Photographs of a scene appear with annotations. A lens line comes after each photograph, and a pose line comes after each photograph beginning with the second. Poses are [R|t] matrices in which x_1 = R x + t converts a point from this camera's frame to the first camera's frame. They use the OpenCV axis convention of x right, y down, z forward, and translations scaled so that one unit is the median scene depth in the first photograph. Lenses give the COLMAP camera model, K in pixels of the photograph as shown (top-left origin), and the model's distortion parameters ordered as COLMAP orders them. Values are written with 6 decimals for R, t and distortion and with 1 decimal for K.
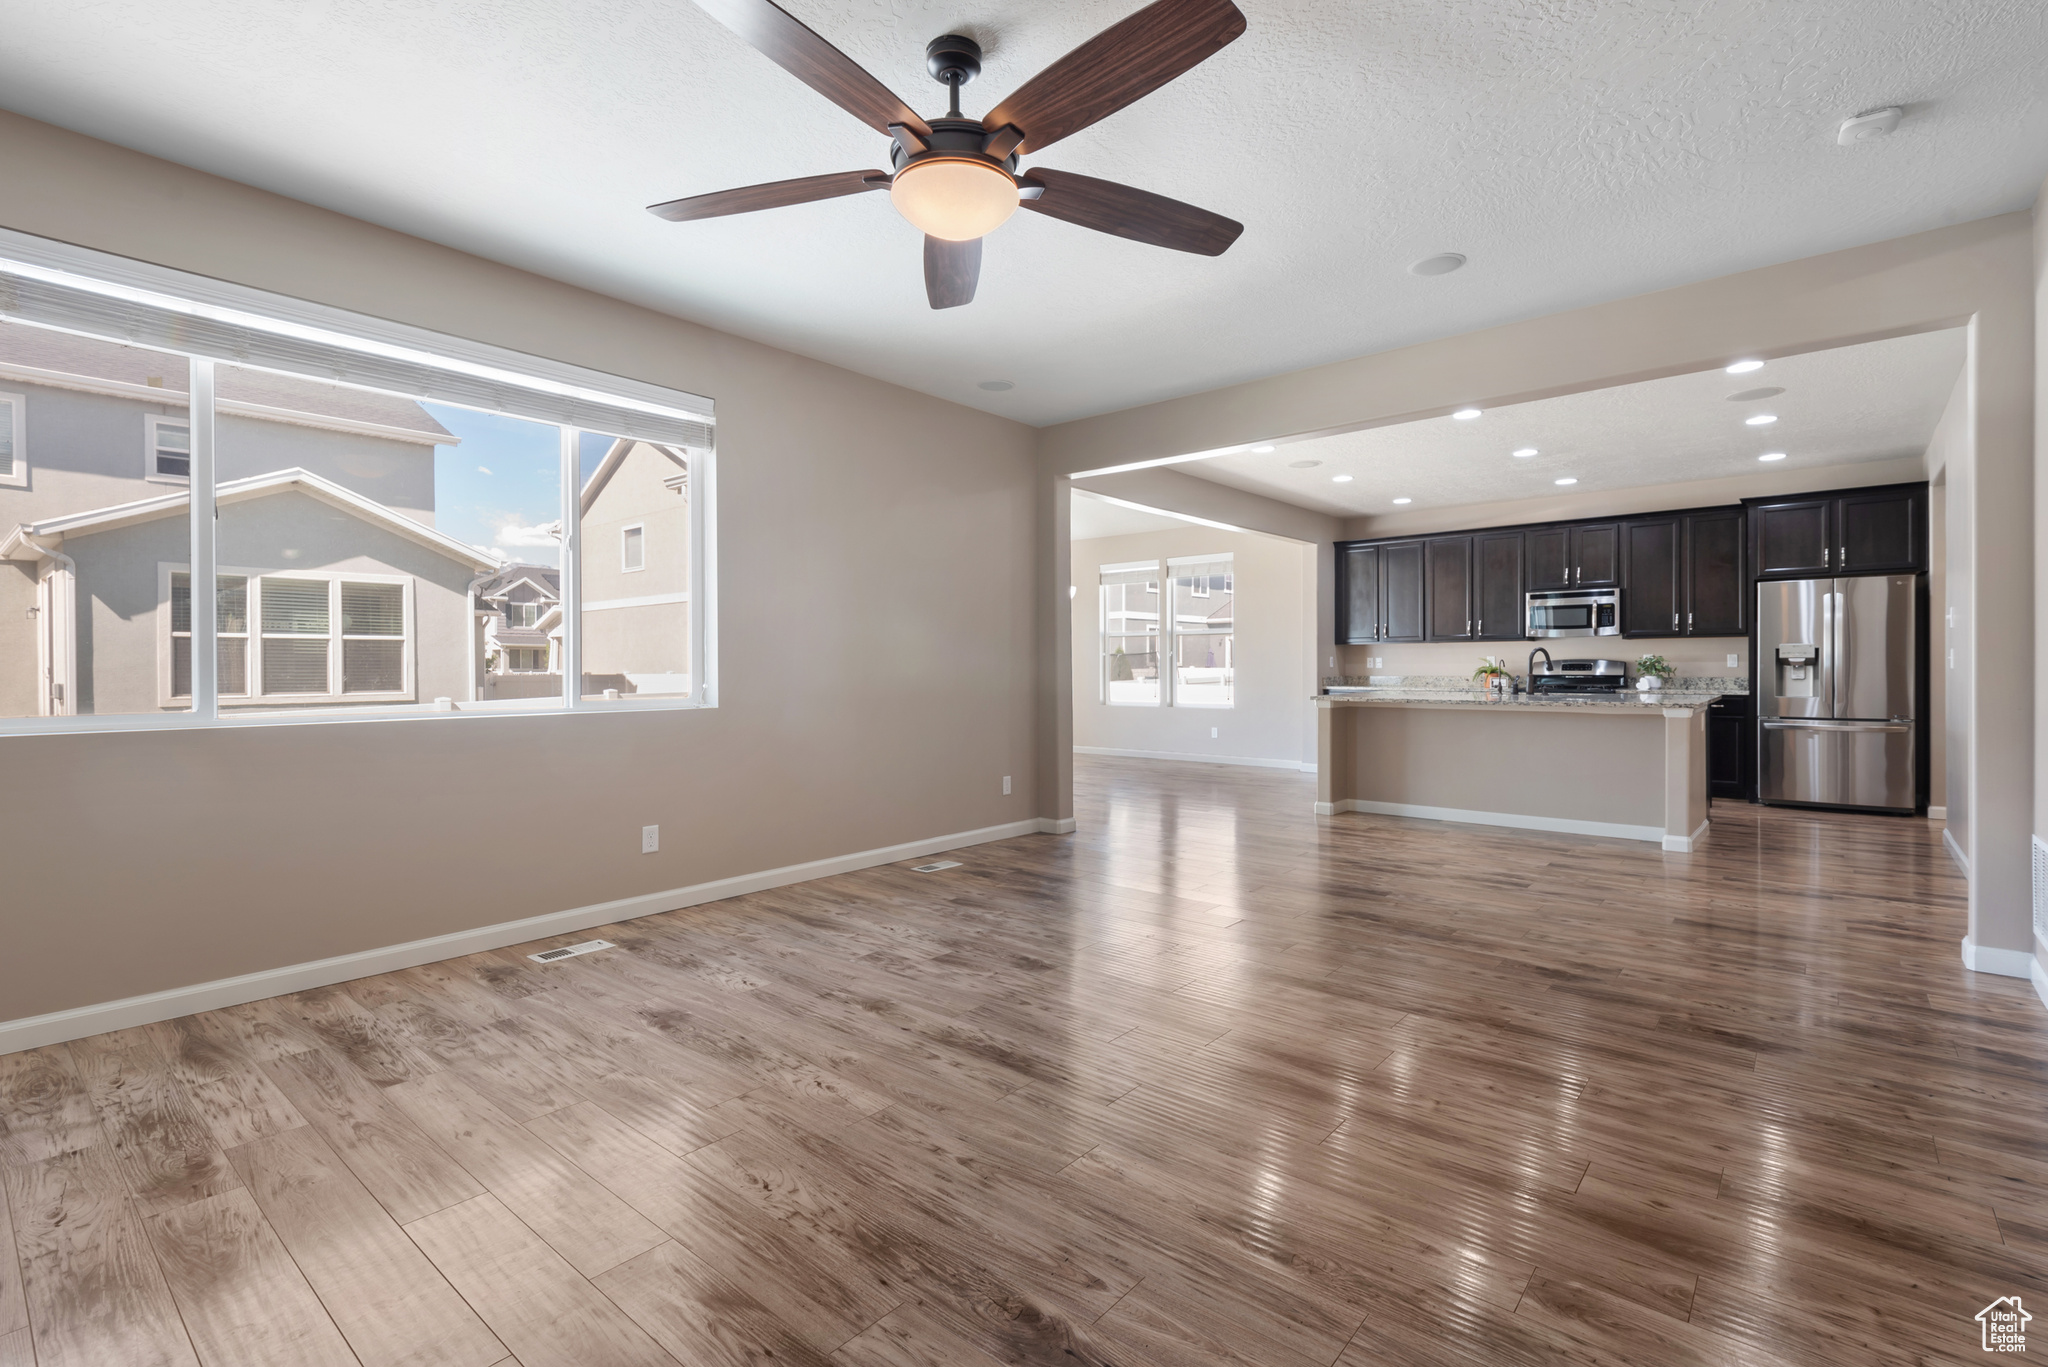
lens RADIAL K [[930.5, 0, 1024.0], [0, 930.5, 683.5], [0, 0, 1]] dist [0.022303, -0.000225]
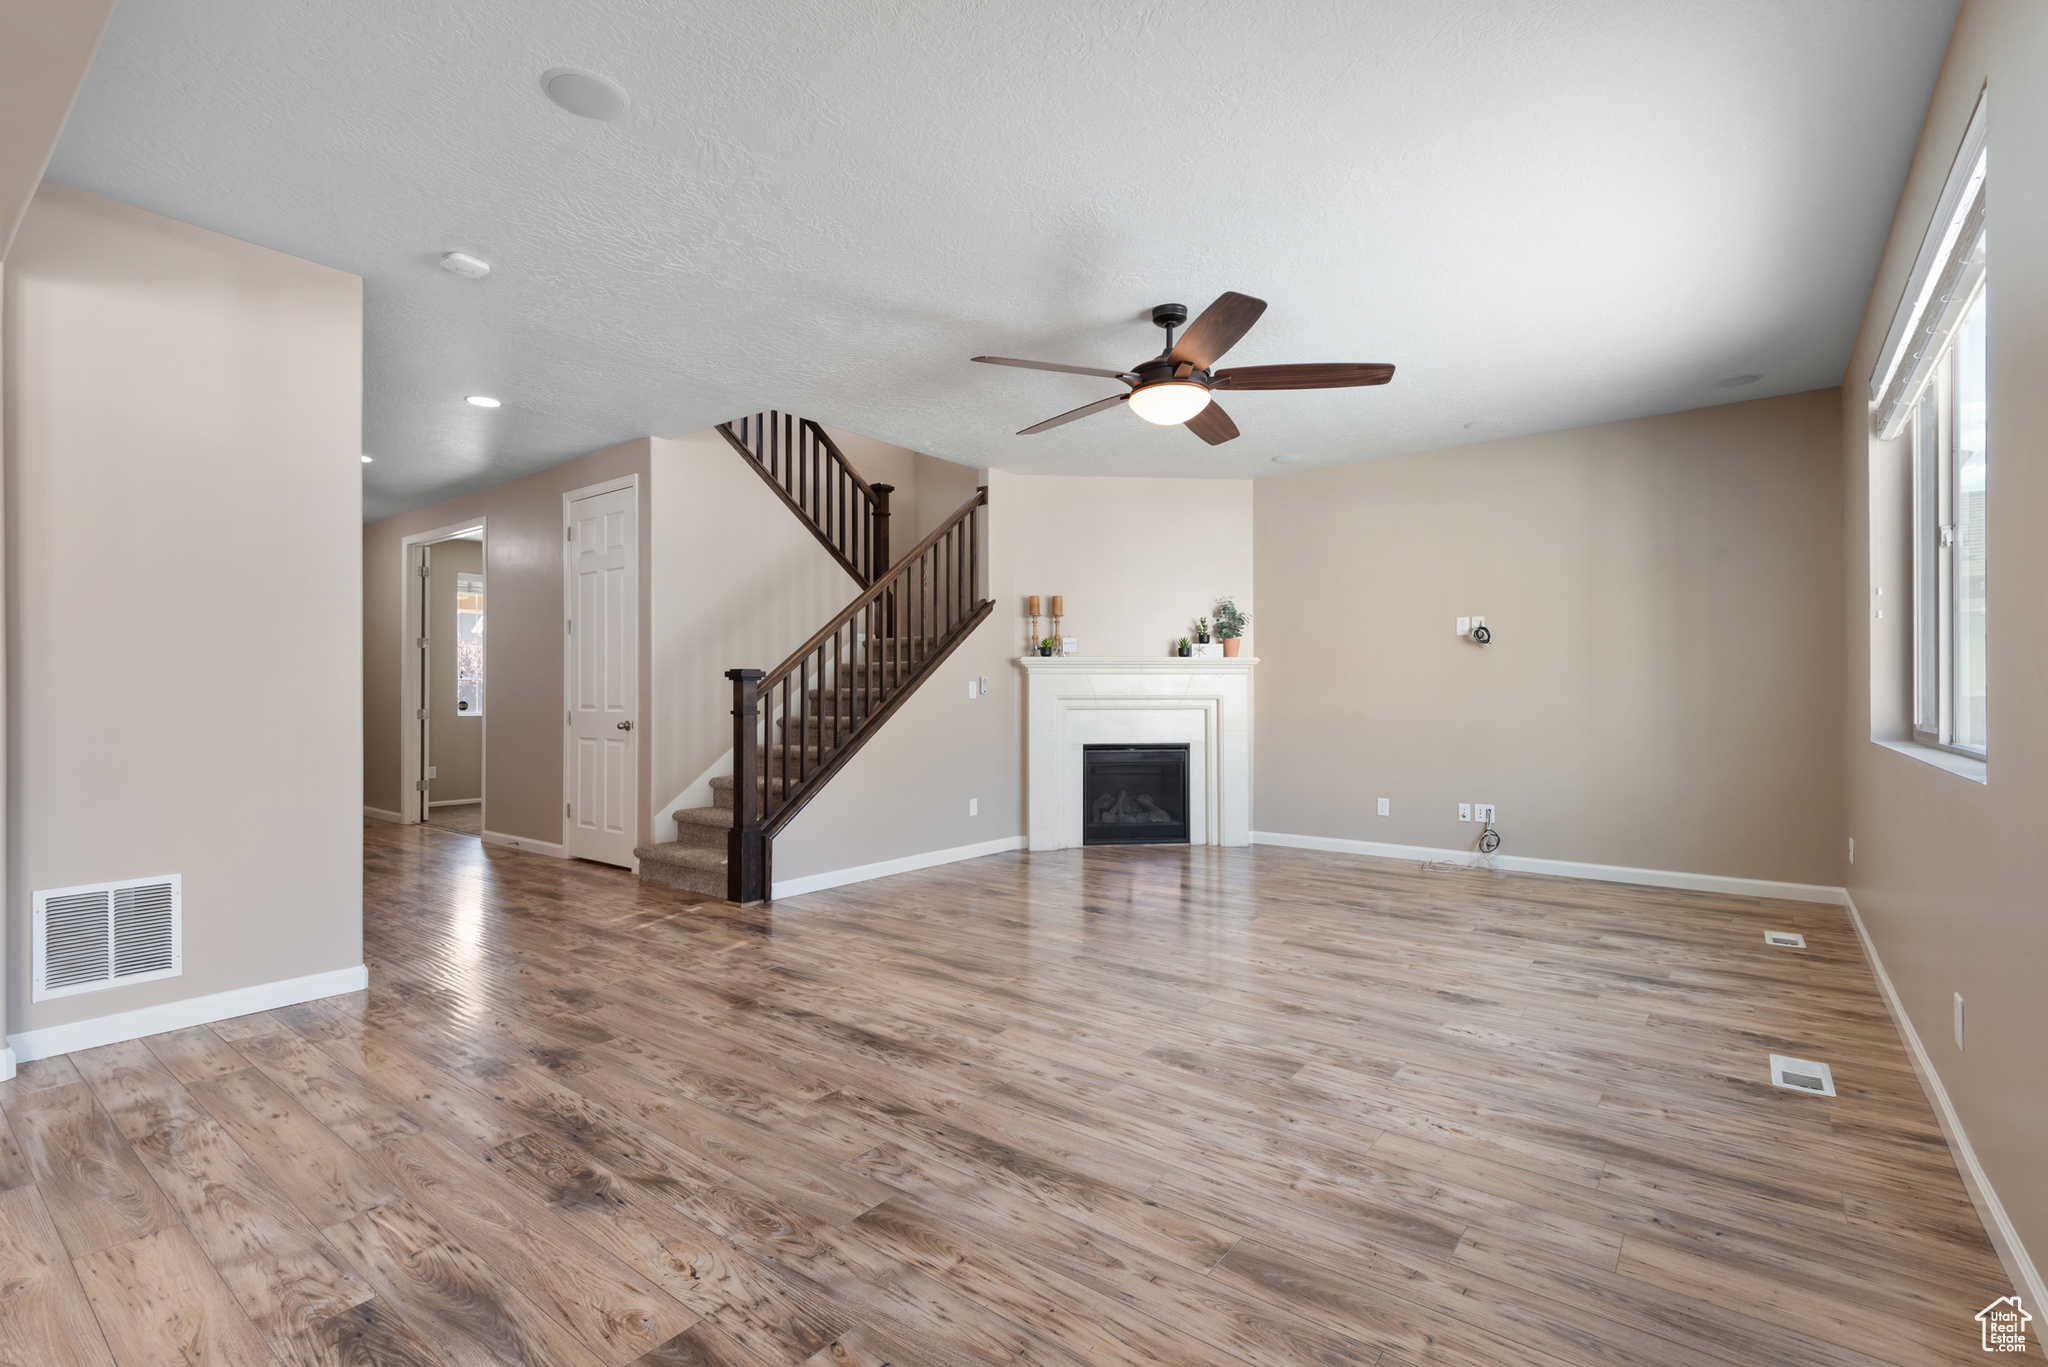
lens RADIAL K [[930.5, 0, 1024.0], [0, 930.5, 683.5], [0, 0, 1]] dist [0.022303, -0.000225]
pose [[-0.998971, 0.003420, -0.045234, 0.187185], [0.003110, 0.999971, 0.006917, -0.036674], [0.045256, 0.006770, -0.998952, 1.923331]]
